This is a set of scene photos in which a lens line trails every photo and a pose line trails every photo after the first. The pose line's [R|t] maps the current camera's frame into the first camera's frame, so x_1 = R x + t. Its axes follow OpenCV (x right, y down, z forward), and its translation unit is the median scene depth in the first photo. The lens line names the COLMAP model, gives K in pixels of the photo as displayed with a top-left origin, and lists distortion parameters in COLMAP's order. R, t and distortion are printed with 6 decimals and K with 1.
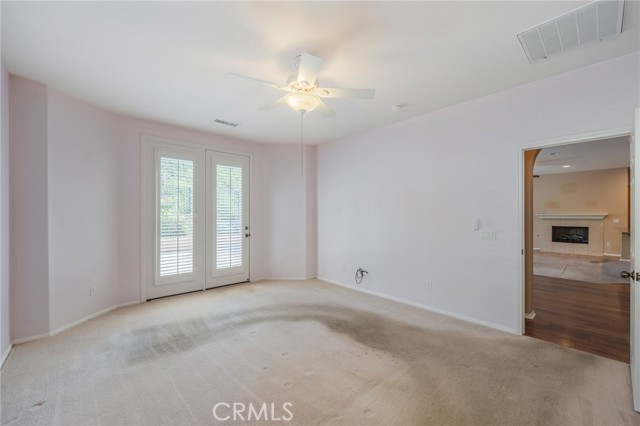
lens RADIAL K [[258.3, 0, 320.7], [0, 258.3, 213.9], [0, 0, 1]] dist [0.000903, -0.001519]
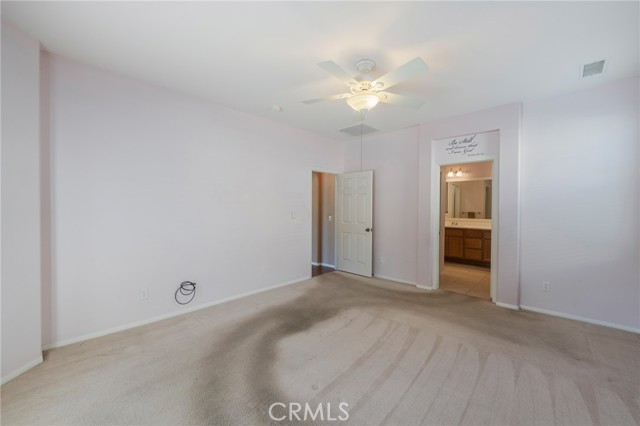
lens RADIAL K [[258.3, 0, 318.2], [0, 258.3, 210.5], [0, 0, 1]] dist [0.000903, -0.001519]
pose [[-0.062711, -0.007414, 0.998004, -0.666088], [0.004145, 0.999962, 0.007689, 0.005184], [-0.998023, 0.004619, -0.062678, 0.751088]]
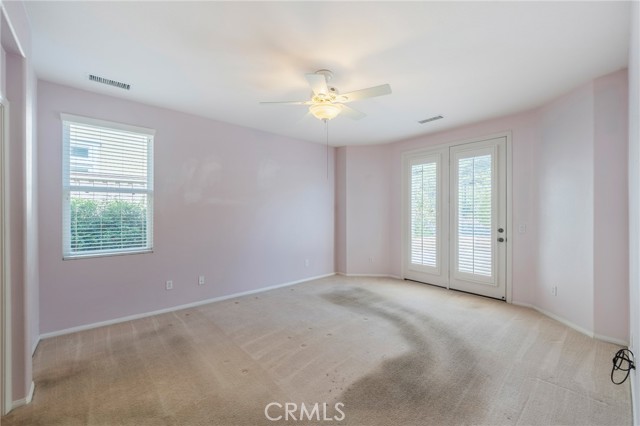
lens RADIAL K [[258.3, 0, 326.9], [0, 258.3, 208.6], [0, 0, 1]] dist [0.000903, -0.001519]
pose [[-0.000536, -0.018843, -0.999822, 0.614182], [-0.006364, 0.999802, -0.018839, 0.009730], [0.999980, 0.006353, -0.000656, 0.606403]]
